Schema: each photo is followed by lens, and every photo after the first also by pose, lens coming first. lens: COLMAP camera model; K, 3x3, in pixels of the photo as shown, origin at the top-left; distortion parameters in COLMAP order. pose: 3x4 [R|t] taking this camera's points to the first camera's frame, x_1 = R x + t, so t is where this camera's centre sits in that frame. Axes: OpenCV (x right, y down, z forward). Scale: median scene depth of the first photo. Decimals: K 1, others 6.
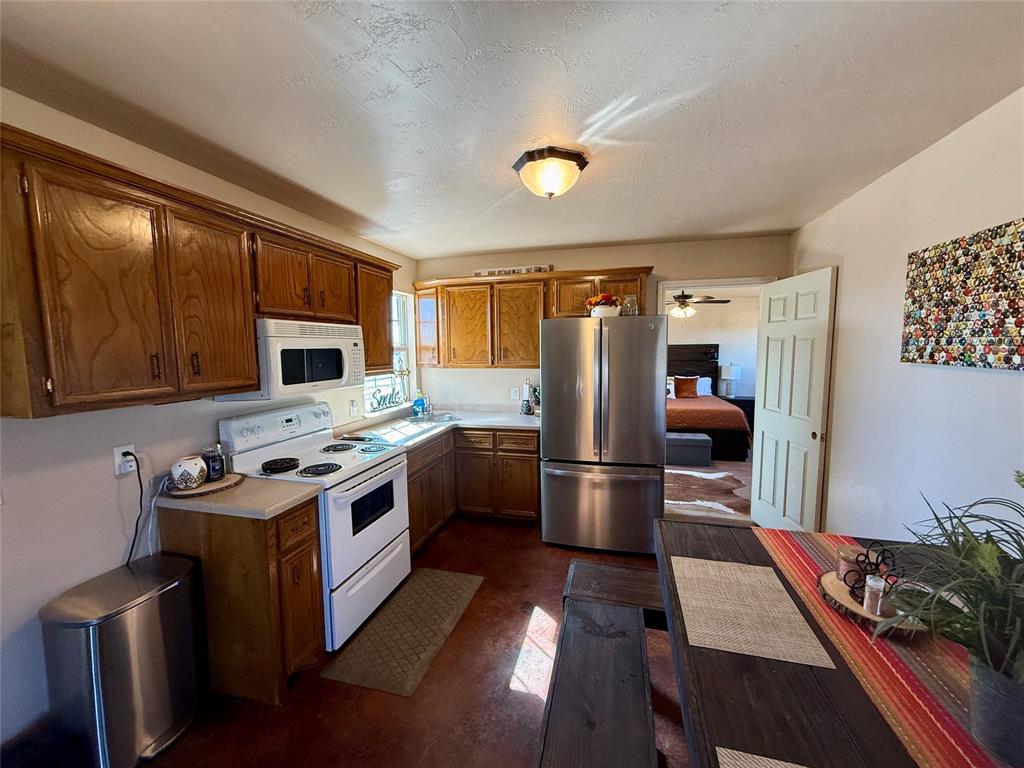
lens RADIAL K [[411.4, 0, 512.0], [0, 411.4, 384.0], [0, 0, 1]] dist [0.001379, 0.000116]
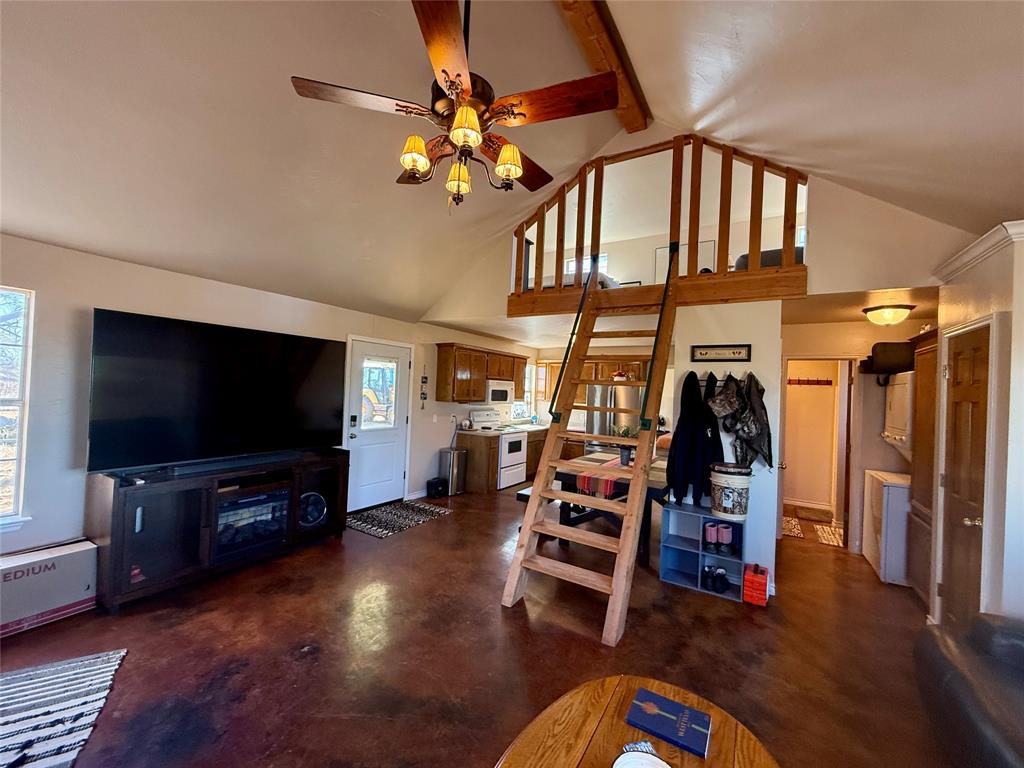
lens RADIAL K [[411.4, 0, 512.0], [0, 411.4, 384.0], [0, 0, 1]] dist [0.001379, 0.000116]
pose [[0.955039, 0.045519, -0.292967, 0.401334], [-0.077354, 0.992175, -0.098010, 0.134523], [0.286213, 0.116266, 0.951086, -1.550594]]
